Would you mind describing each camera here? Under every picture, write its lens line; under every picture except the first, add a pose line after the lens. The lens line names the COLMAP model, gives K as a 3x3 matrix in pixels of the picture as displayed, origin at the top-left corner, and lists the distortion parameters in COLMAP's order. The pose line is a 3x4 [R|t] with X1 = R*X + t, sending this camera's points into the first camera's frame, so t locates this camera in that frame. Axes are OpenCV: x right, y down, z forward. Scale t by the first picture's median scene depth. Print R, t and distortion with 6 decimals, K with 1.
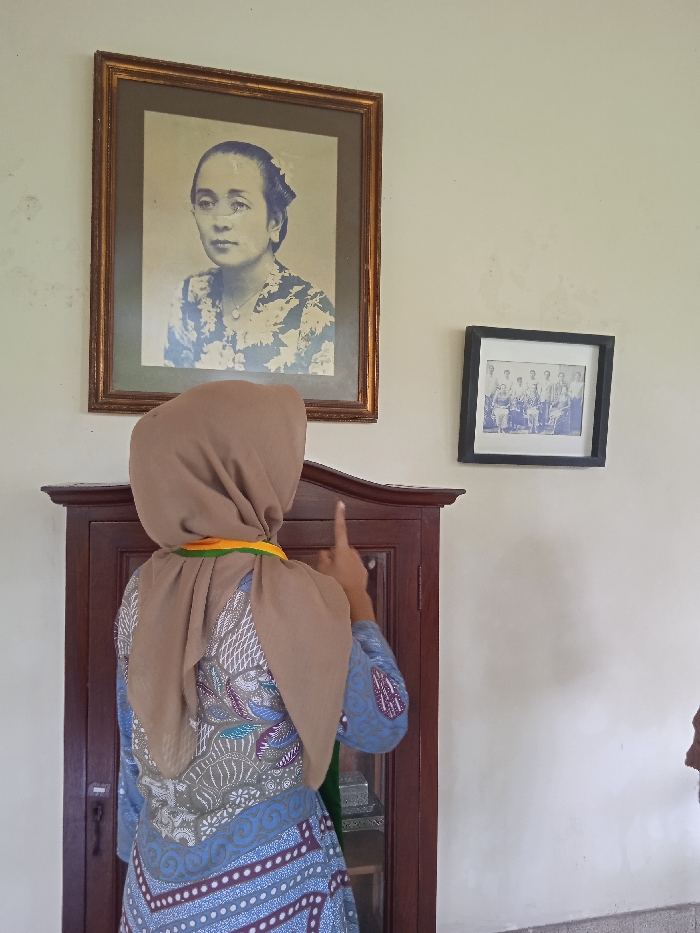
lens RADIAL K [[768.4, 0, 349.3], [0, 768.4, 465.8], [0, 0, 1]] dist [0.013248, -0.008277]
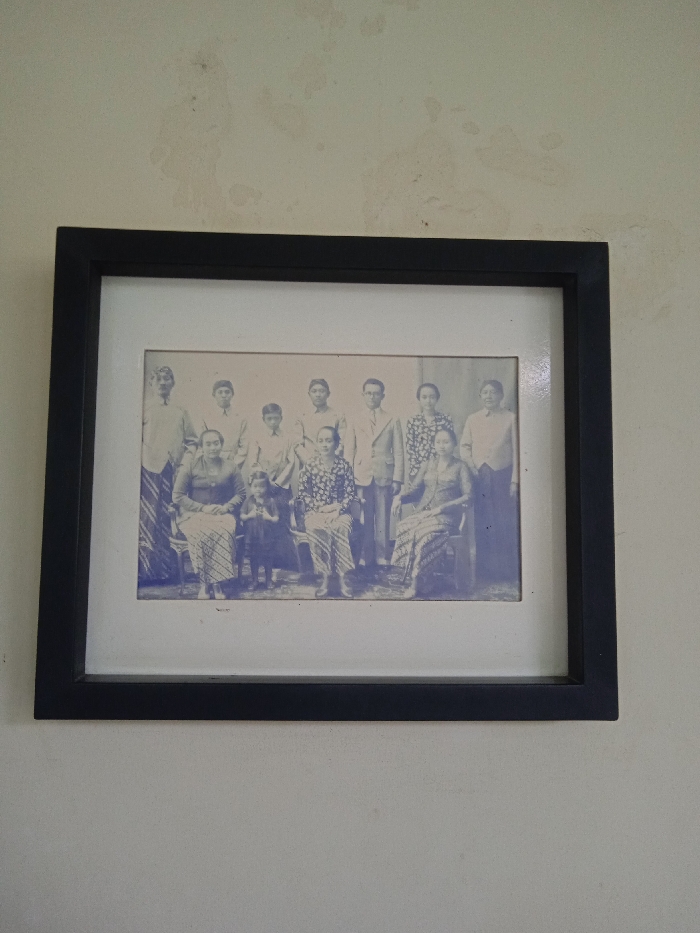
lens RADIAL K [[768.4, 0, 351.2], [0, 768.4, 467.2], [0, 0, 1]] dist [0.013248, -0.008277]
pose [[0.976193, -0.053212, -0.210273, 0.307354], [0.014235, 0.983067, -0.182690, -0.037389], [0.216434, 0.175348, 0.960422, 0.721418]]
